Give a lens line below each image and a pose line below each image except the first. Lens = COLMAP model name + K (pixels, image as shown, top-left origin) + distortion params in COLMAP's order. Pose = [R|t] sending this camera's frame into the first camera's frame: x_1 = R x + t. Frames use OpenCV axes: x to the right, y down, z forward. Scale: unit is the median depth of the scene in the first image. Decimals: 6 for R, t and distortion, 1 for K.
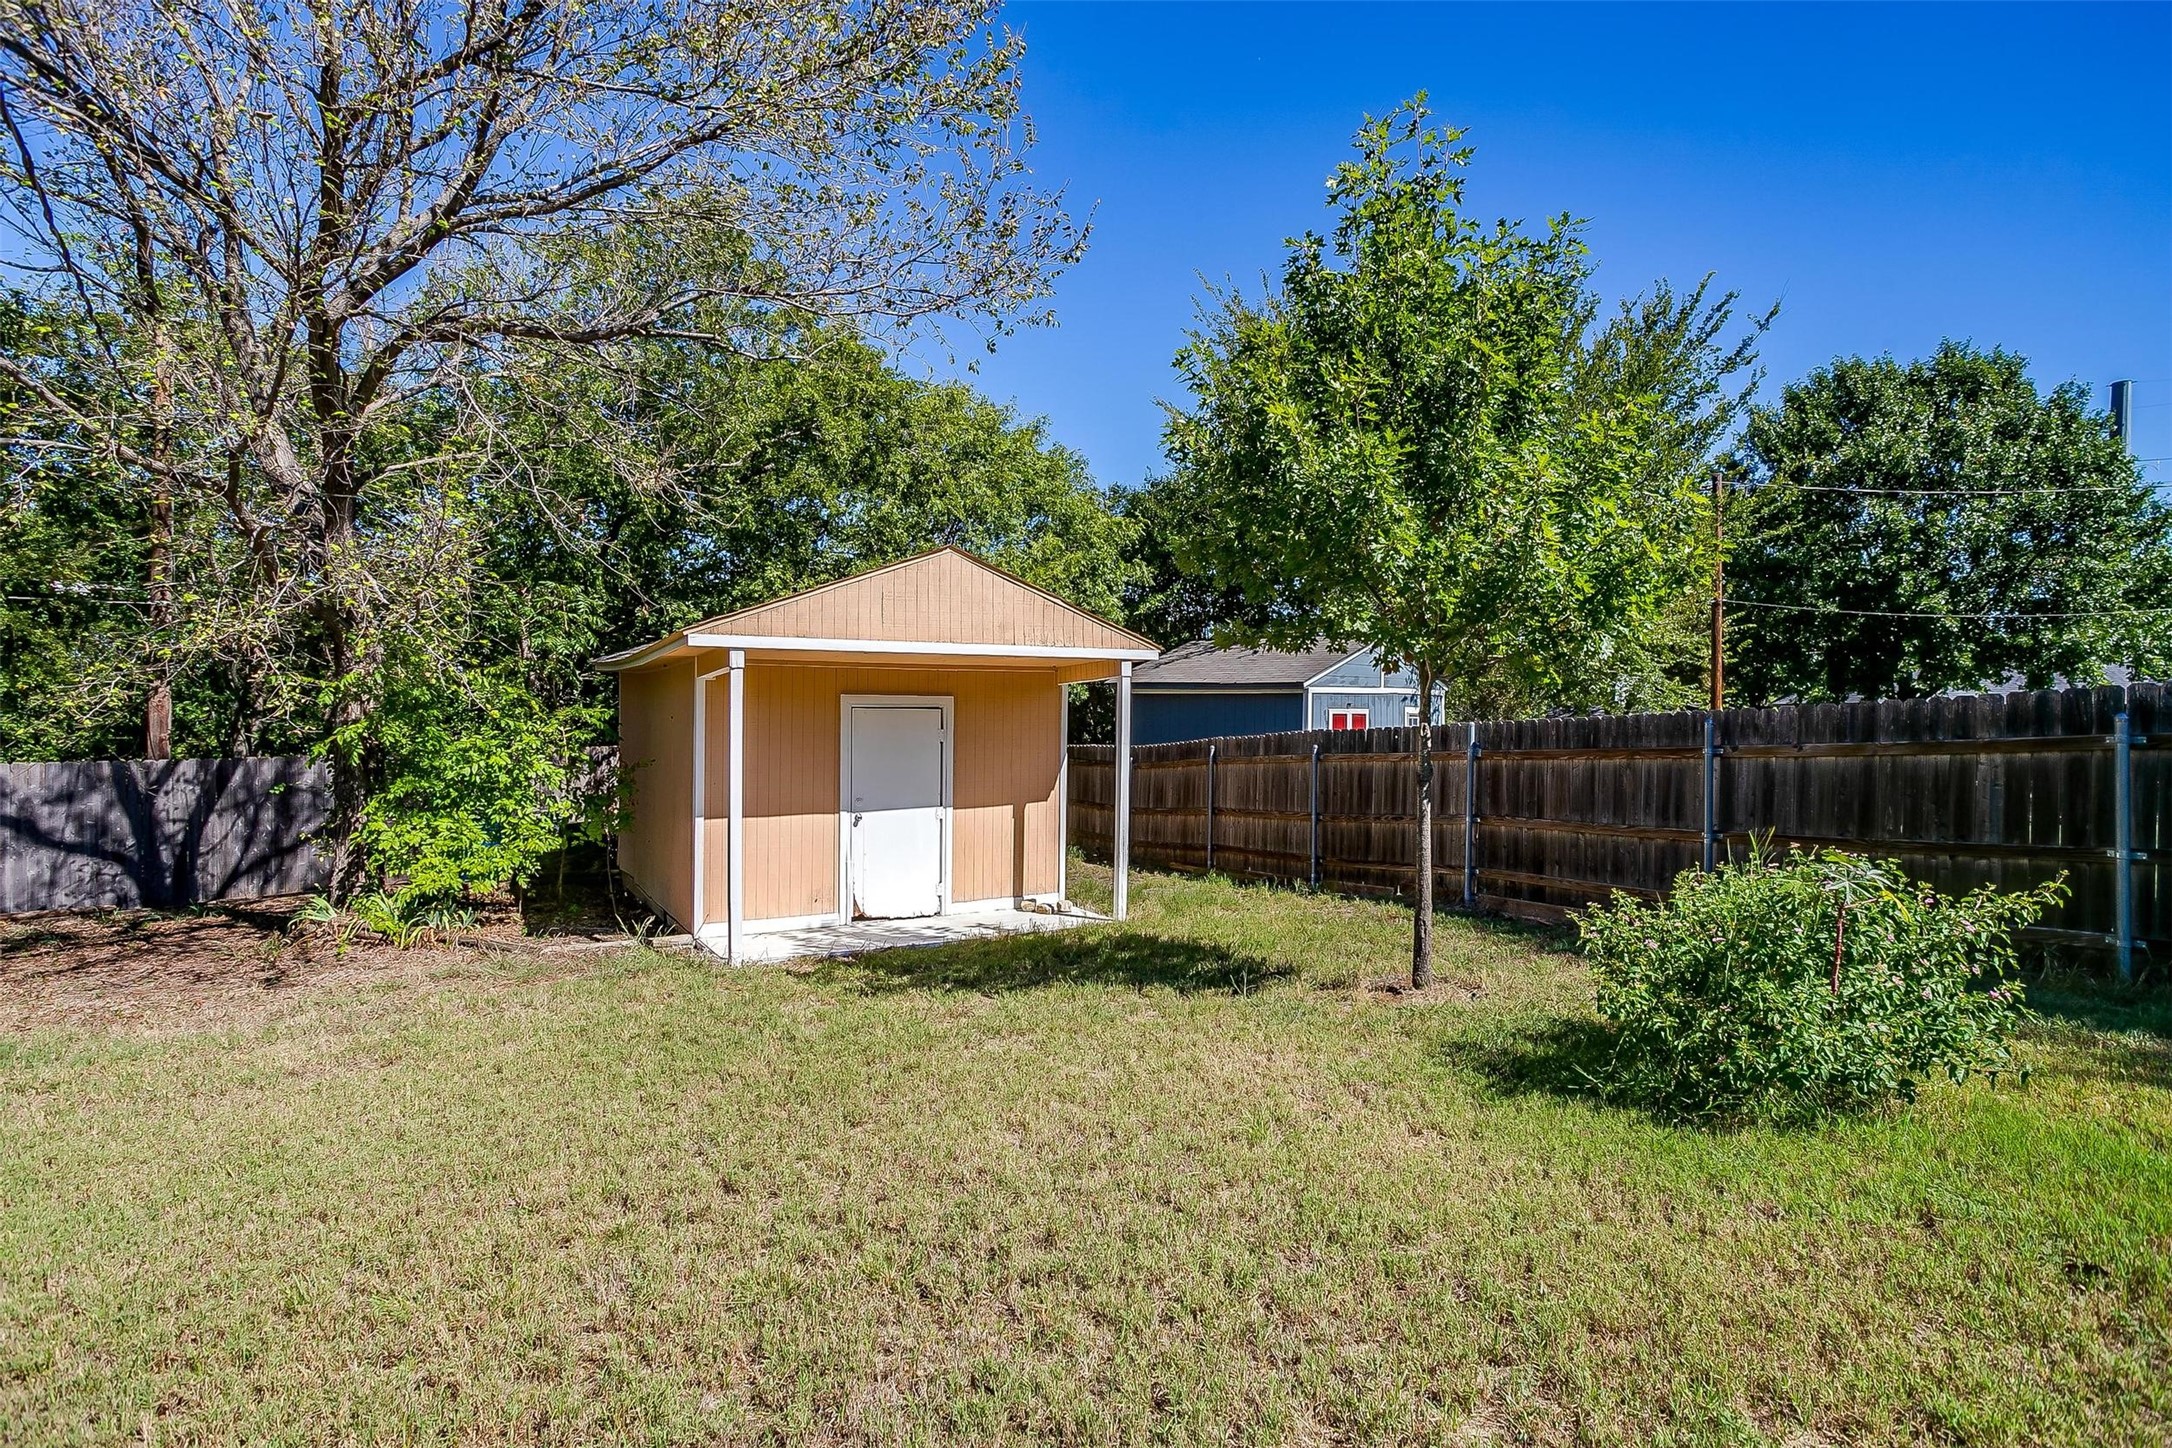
lens RADIAL K [[1078.0, 0, 1063.1], [0, 1078.0, 717.4], [0, 0, 1]] dist [-0.041944, 0.027243]
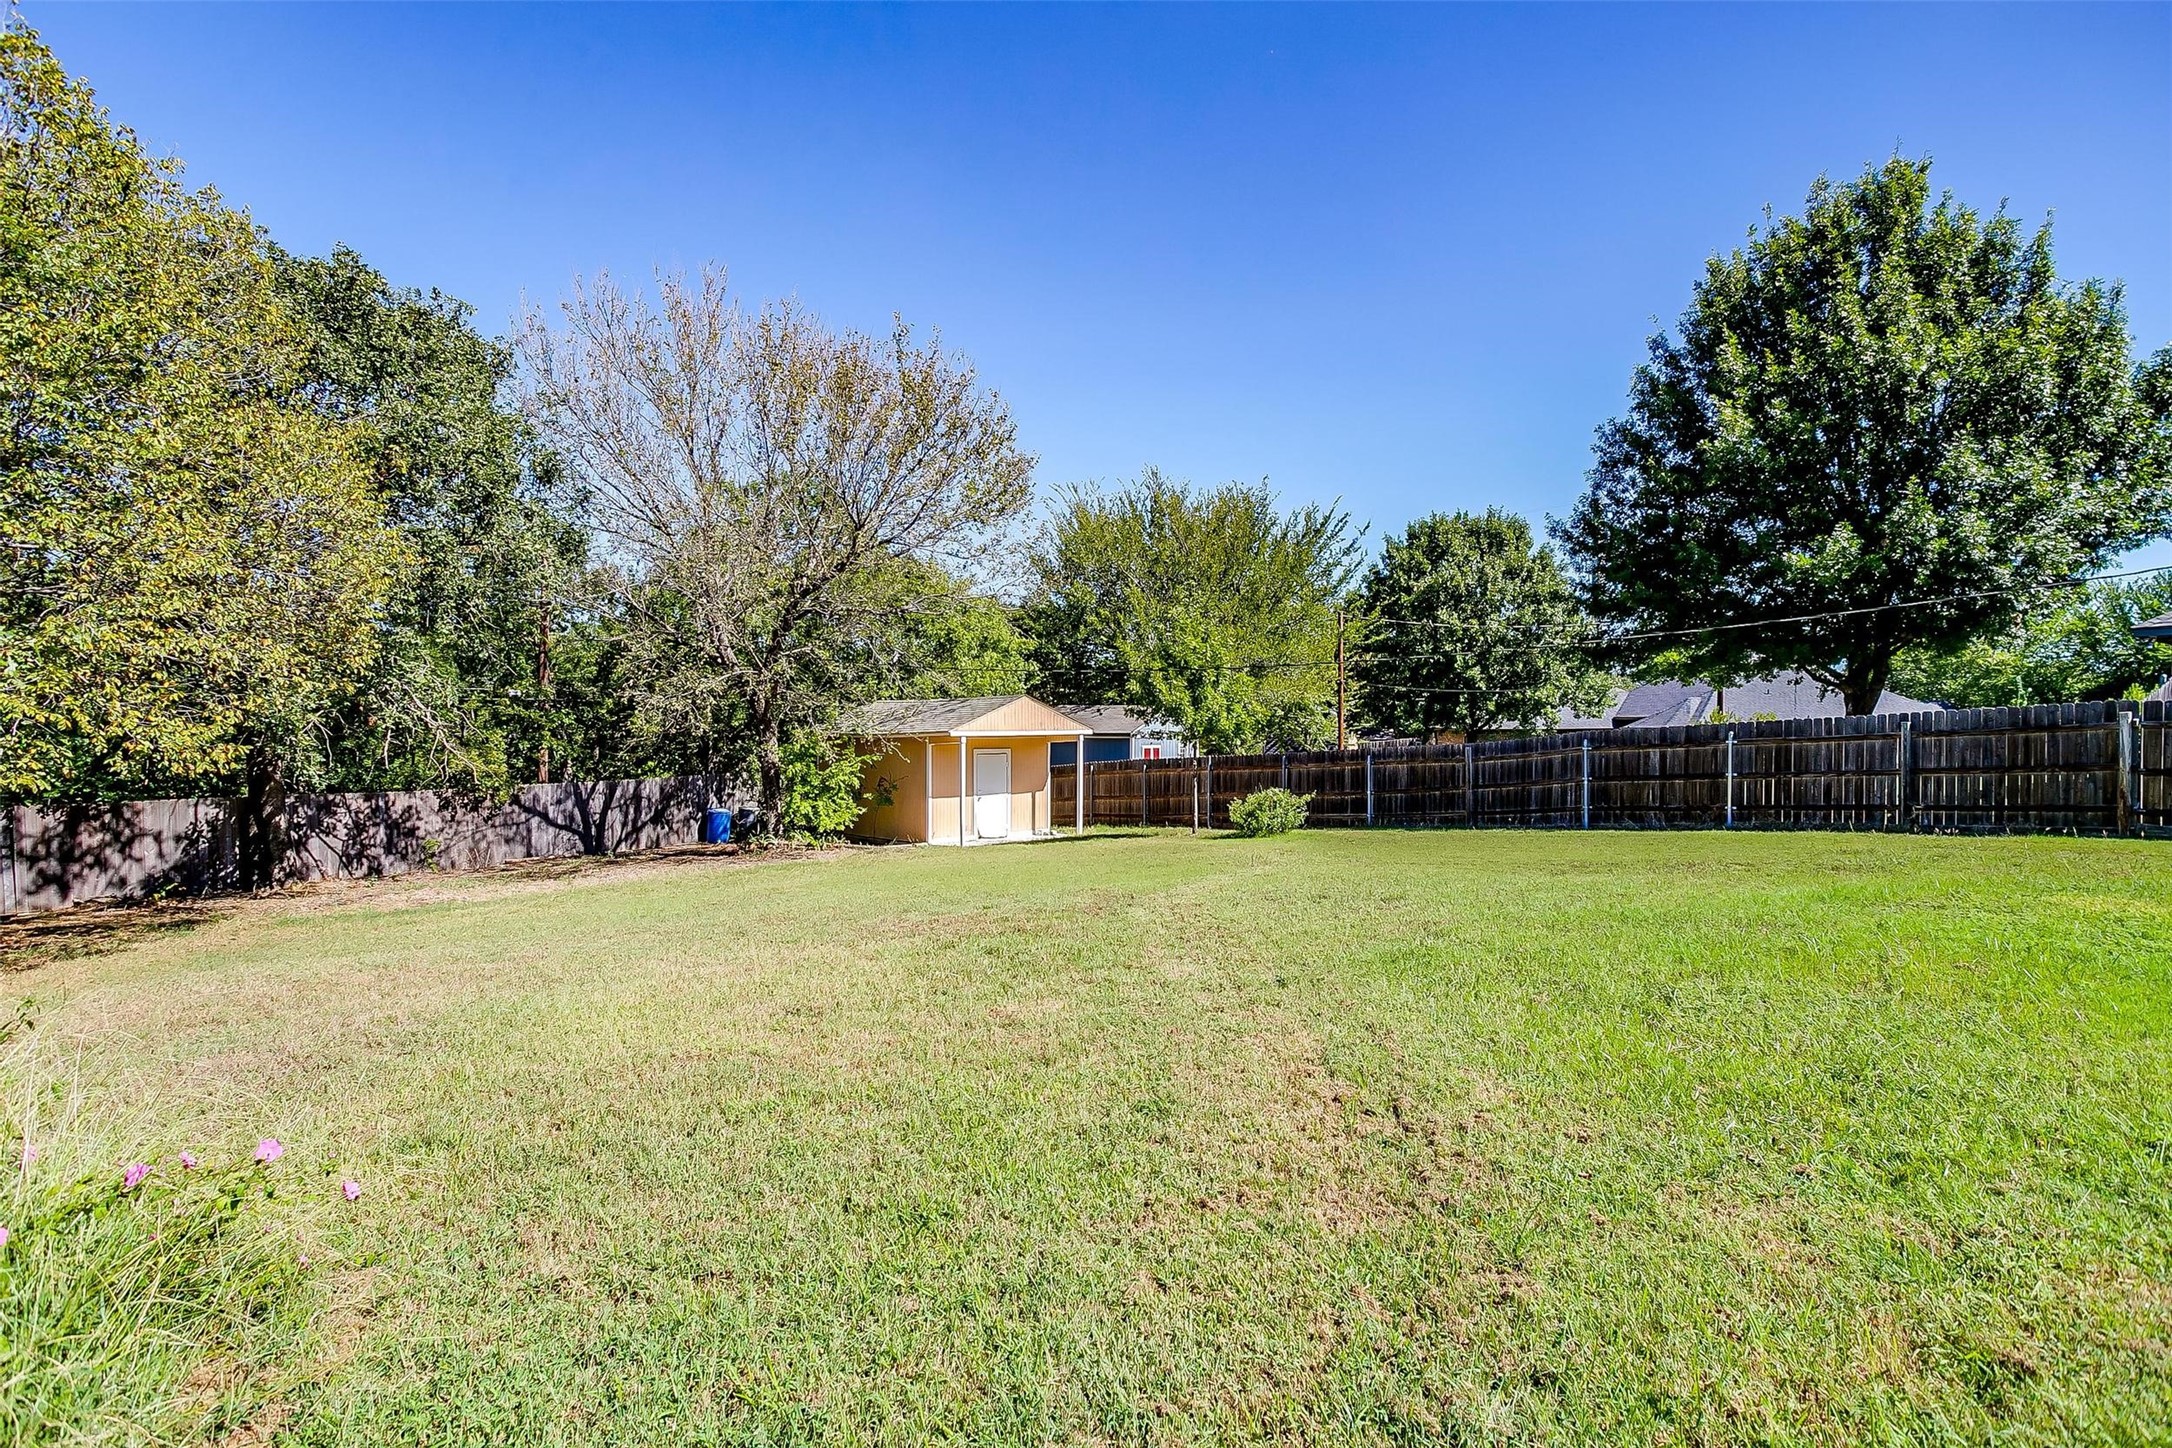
lens RADIAL K [[1078.0, 0, 1092.1], [0, 1078.0, 729.4], [0, 0, 1]] dist [-0.041944, 0.027243]
pose [[0.970739, -0.009977, 0.239931, -0.405663], [0.010893, 0.999938, -0.002491, -0.044148], [-0.239891, 0.005031, 0.970787, -1.140628]]
